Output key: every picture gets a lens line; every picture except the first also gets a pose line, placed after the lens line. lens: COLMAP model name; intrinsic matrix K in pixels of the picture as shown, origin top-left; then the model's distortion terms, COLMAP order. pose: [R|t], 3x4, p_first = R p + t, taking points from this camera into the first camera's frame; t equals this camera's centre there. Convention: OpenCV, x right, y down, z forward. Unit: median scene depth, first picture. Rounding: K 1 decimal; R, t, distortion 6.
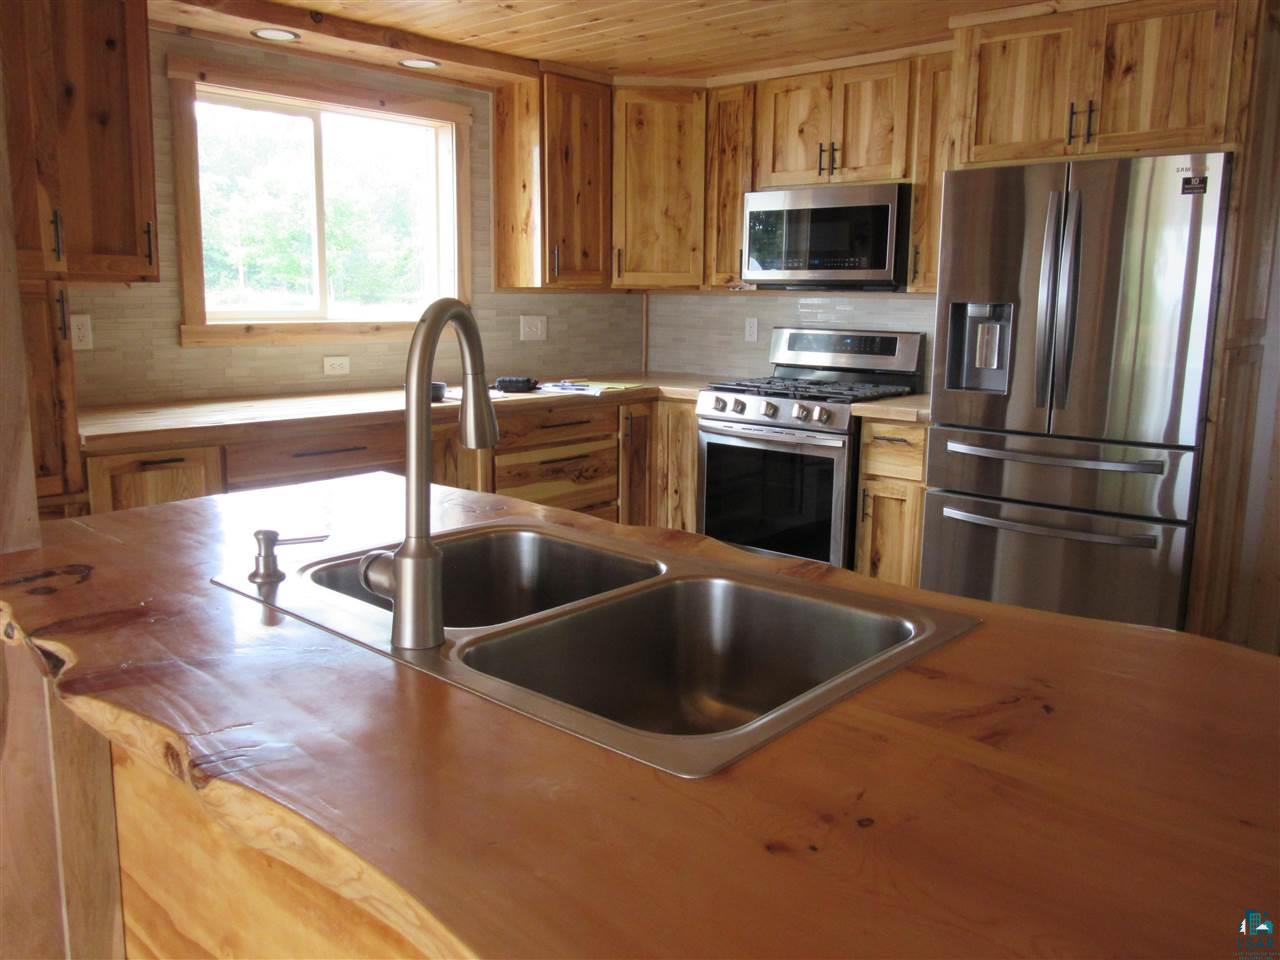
lens RADIAL K [[1067.8, 0, 640.0], [0, 1067.8, 480.0], [0, 0, 1]] dist [-0.009262, 0.006656]
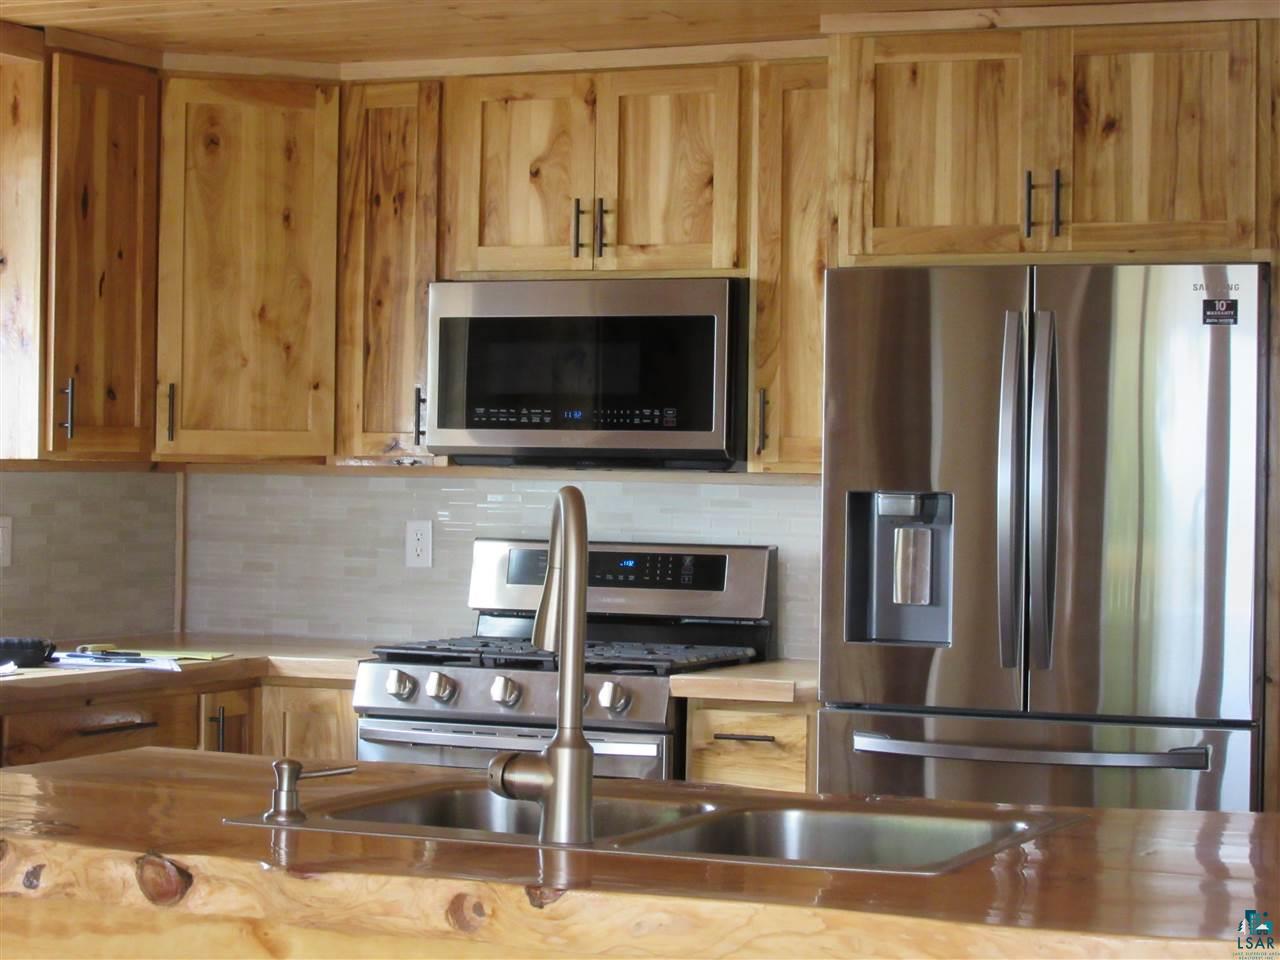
lens RADIAL K [[2963.1, 0, 640.0], [0, 2963.1, 480.0], [0, 0, 1]] dist [-0.057130, -0.673790]
pose [[0.958029, 0.003207, 0.286652, -0.229581], [0.044794, 0.985980, -0.160740, 0.066384], [-0.283149, 0.166834, 0.944454, -0.399526]]
